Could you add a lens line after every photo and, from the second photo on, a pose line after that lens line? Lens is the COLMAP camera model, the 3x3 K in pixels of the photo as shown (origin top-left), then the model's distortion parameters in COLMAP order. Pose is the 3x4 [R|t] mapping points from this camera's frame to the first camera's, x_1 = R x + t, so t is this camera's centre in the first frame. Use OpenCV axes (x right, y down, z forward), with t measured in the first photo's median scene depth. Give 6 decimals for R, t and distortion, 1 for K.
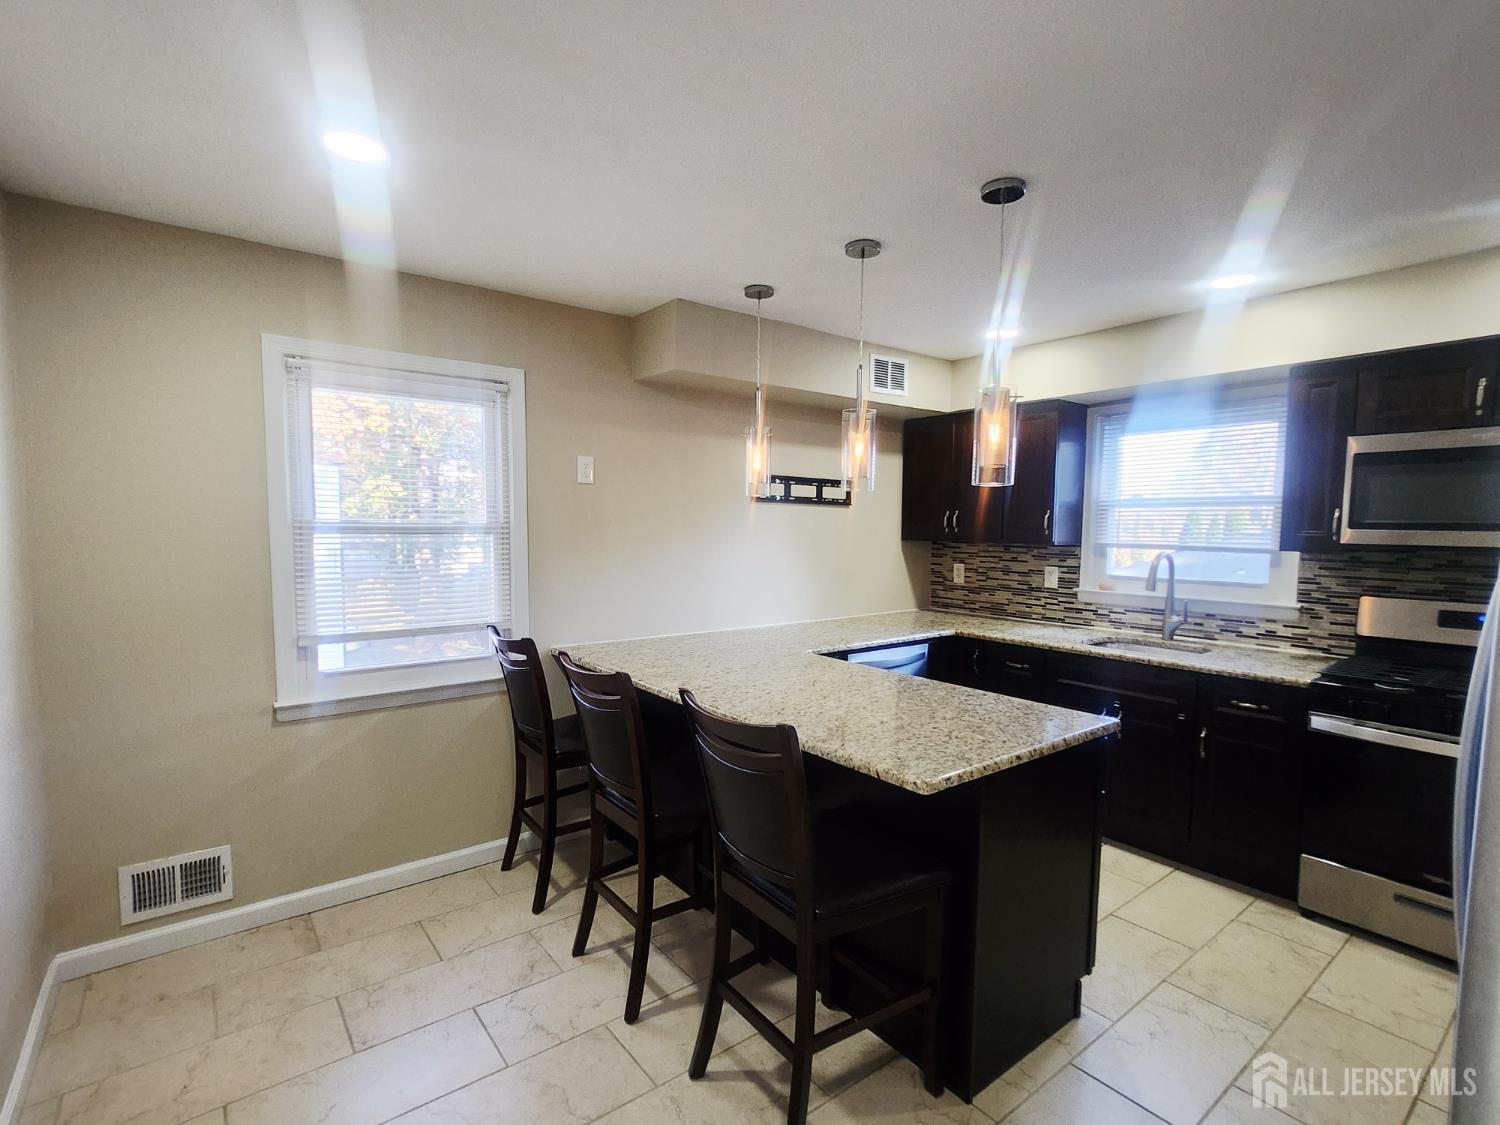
lens RADIAL K [[729.0, 0, 758.4], [0, 729.0, 577.3], [0, 0, 1]] dist [0.003425, -0.000023]
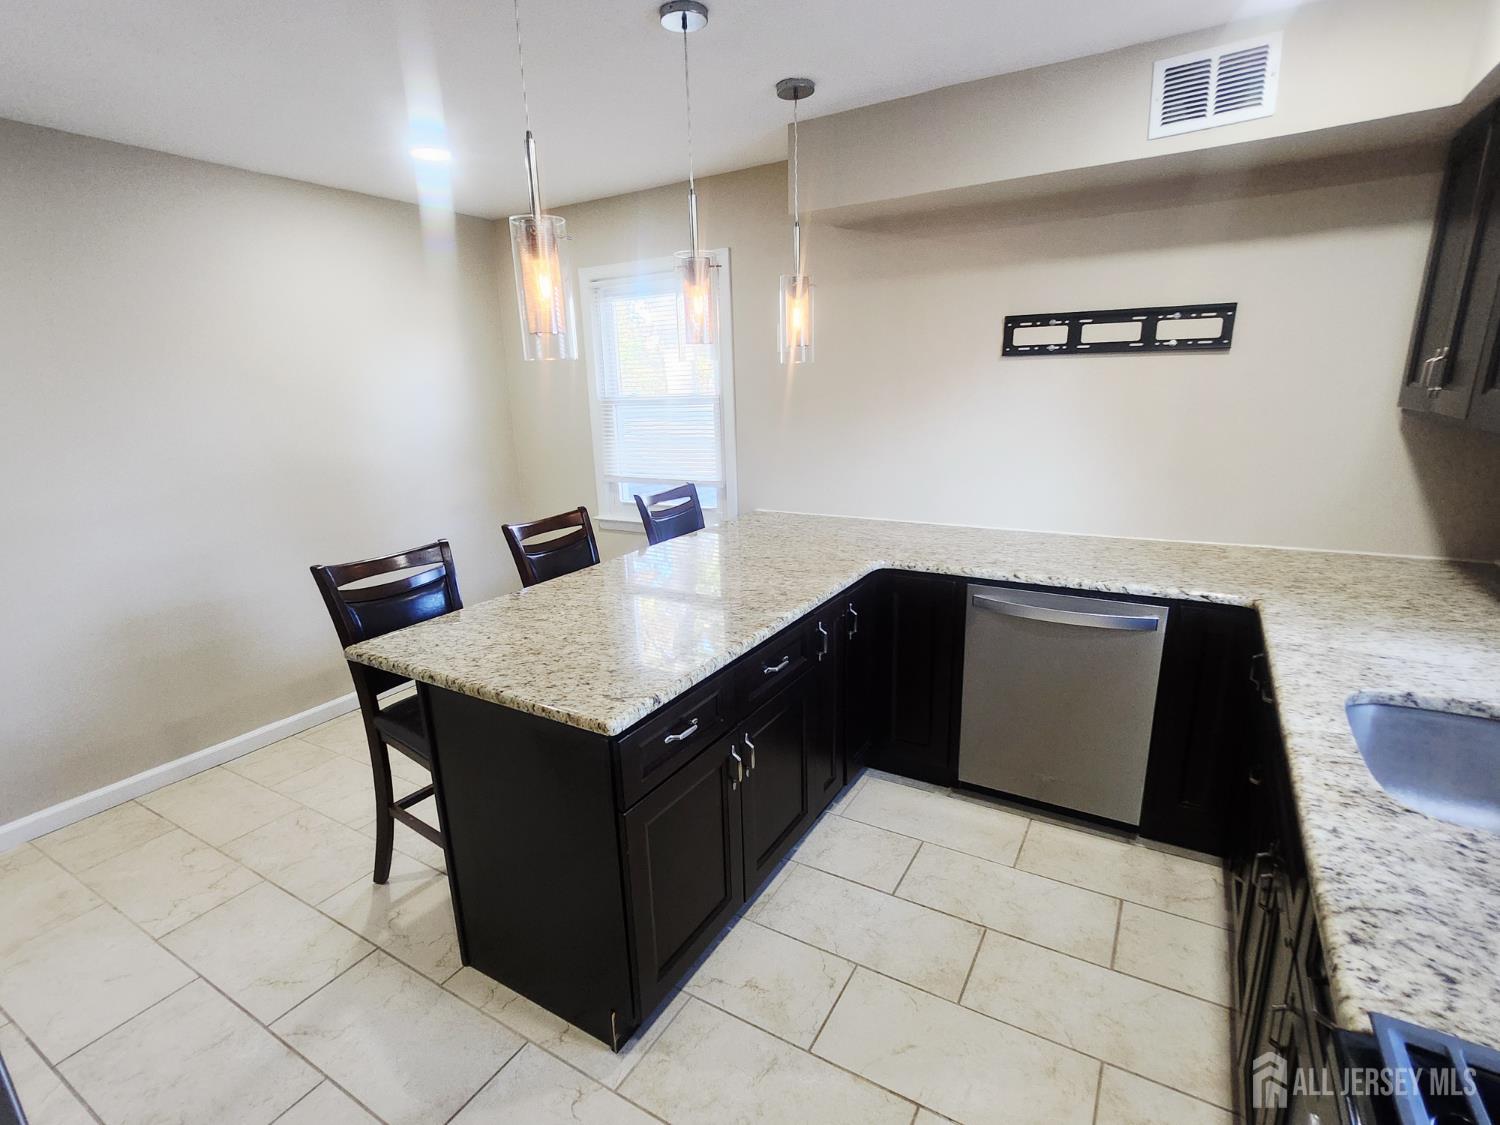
lens RADIAL K [[729.0, 0, 751.7], [0, 729.0, 580.7], [0, 0, 1]] dist [0.003425, -0.000023]
pose [[0.355310, 0.232335, -0.905414, 0.741653], [-0.036443, 0.971325, 0.234947, -0.058510], [0.934038, -0.050484, 0.353588, 0.600704]]
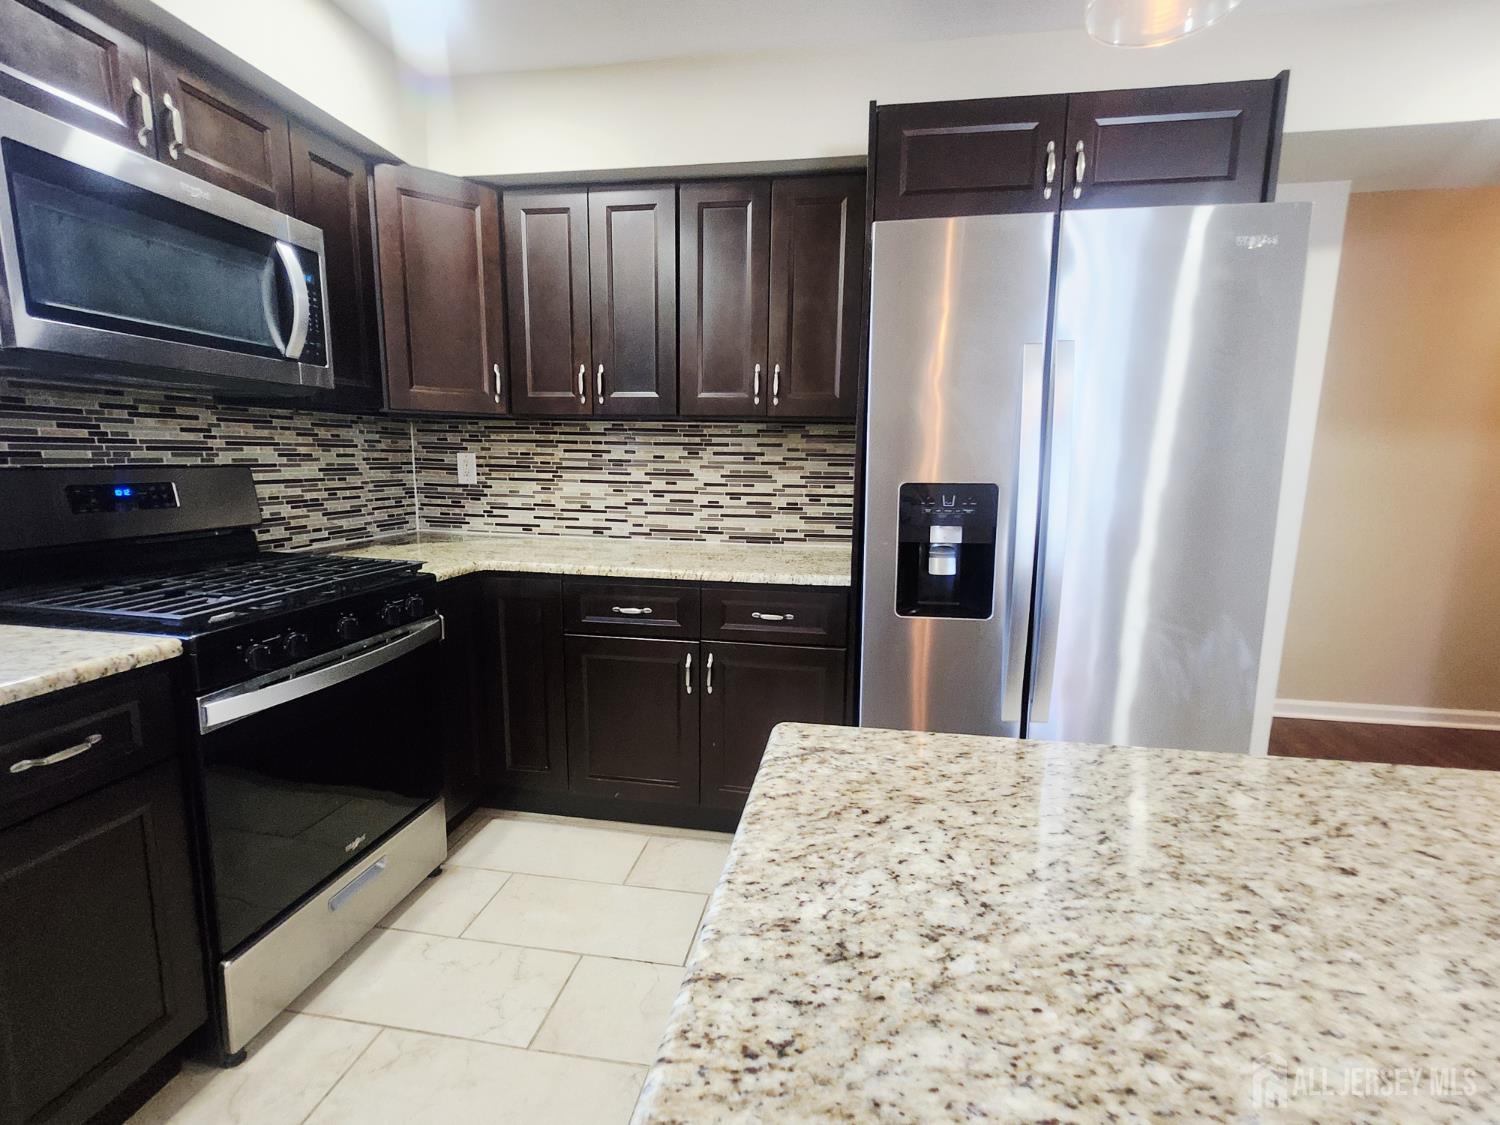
lens RADIAL K [[729.0, 0, 755.7], [0, 729.0, 572.2], [0, 0, 1]] dist [0.003425, -0.000023]
pose [[-0.673732, -0.133129, 0.726885, 0.129361], [0.034617, 0.976873, 0.211000, 0.007767], [-0.738164, 0.167320, -0.653543, 0.864582]]
